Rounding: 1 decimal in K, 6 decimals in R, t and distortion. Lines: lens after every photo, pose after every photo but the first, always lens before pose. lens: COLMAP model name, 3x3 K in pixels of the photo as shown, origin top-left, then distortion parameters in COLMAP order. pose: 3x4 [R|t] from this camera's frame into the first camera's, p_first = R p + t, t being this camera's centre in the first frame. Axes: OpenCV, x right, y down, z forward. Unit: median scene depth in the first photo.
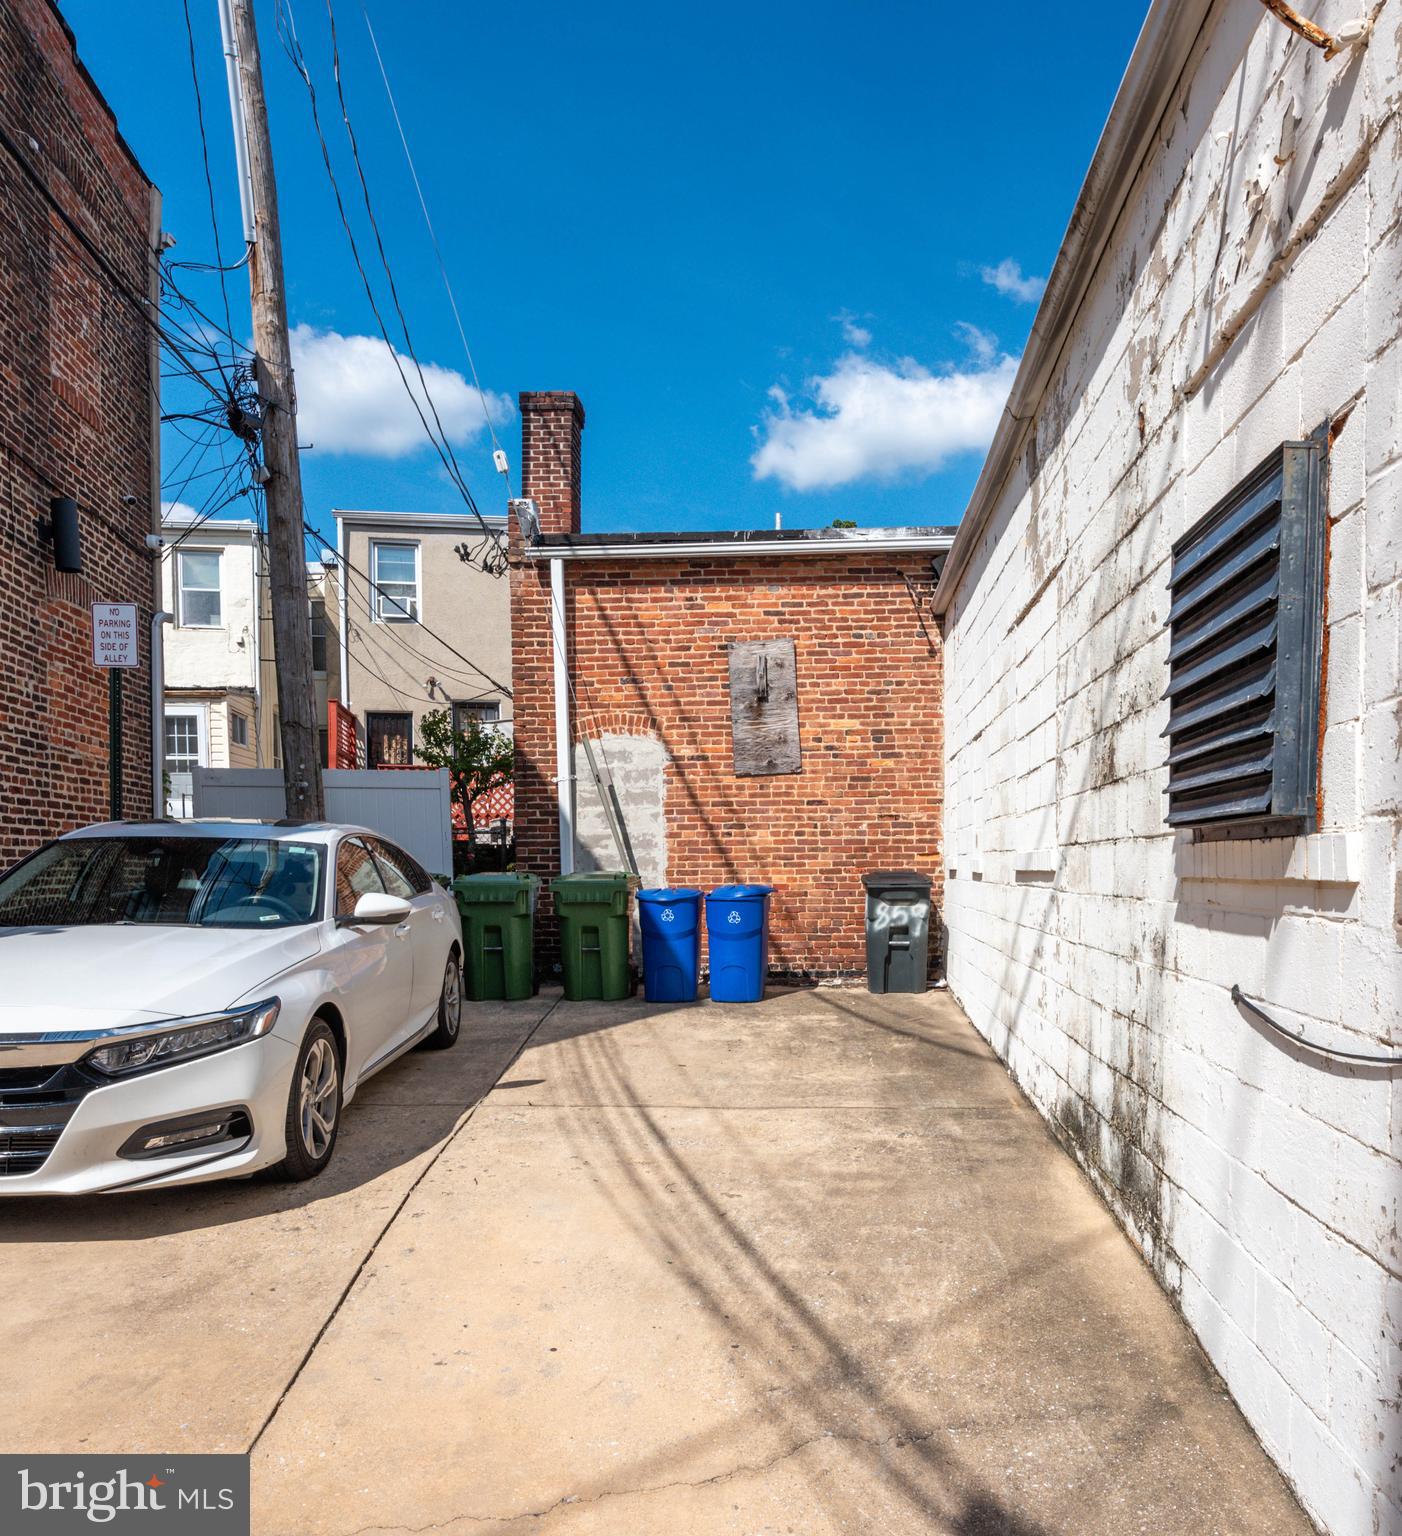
lens RADIAL K [[1284.5, 0, 704.7], [0, 1284.5, 887.7], [0, 0, 1]] dist [-0.024656, 0.002056]
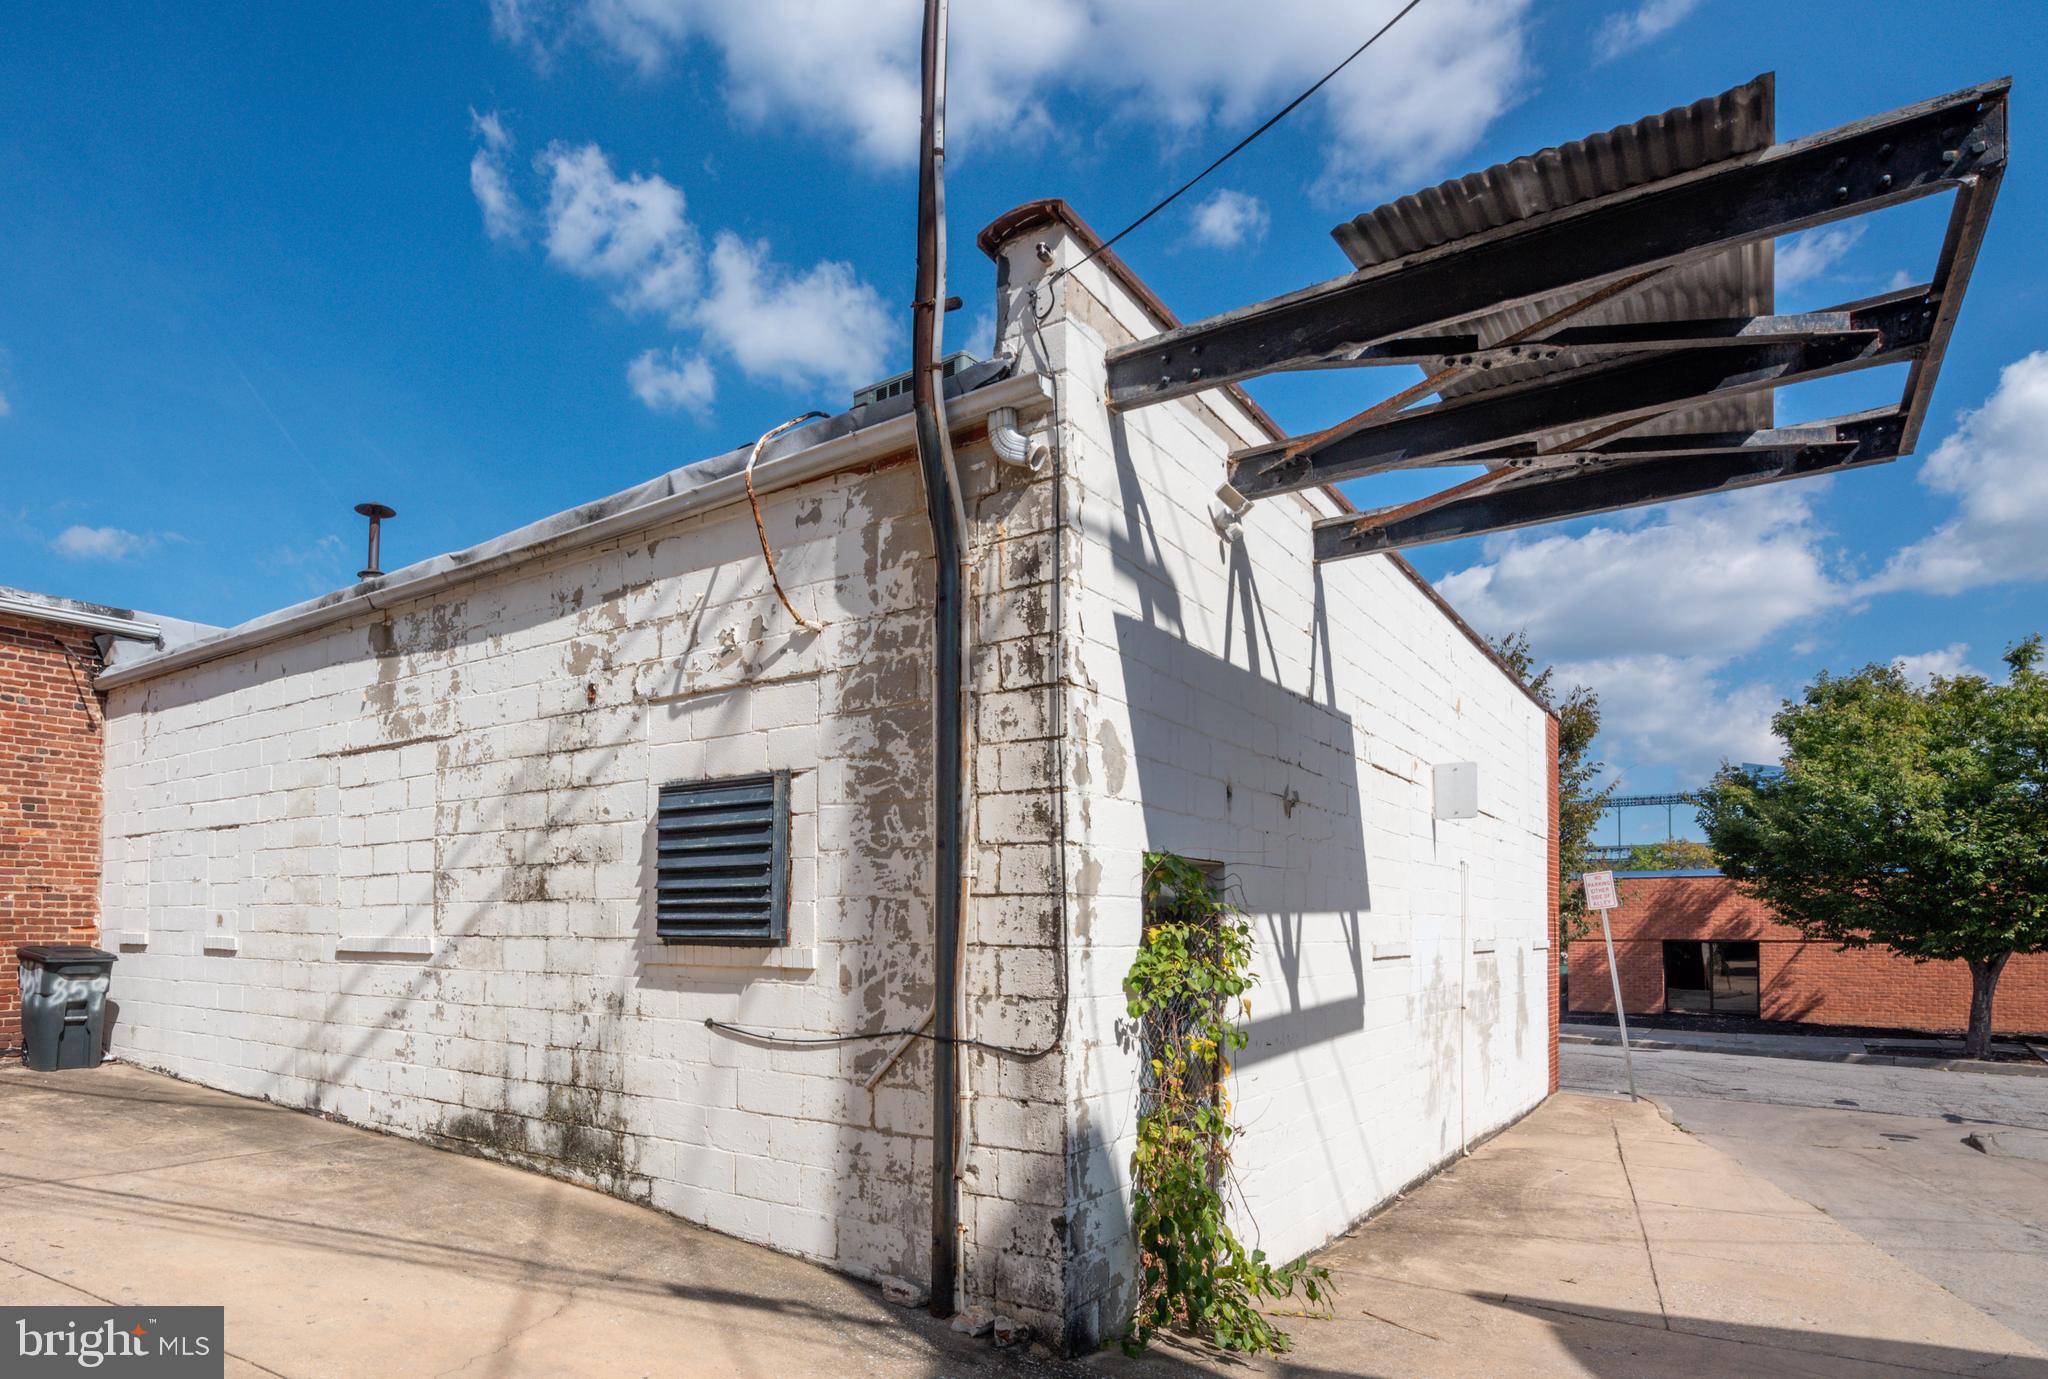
lens RADIAL K [[1090.7, 0, 1024.0], [0, 1090.7, 689.5], [0, 0, 1]] dist [-0.001439, -0.000985]
pose [[0.475251, 0.202649, 0.856195, -0.252676], [0.001900, 0.972876, -0.231320, -0.008446], [-0.879848, 0.111562, 0.461976, -0.083199]]
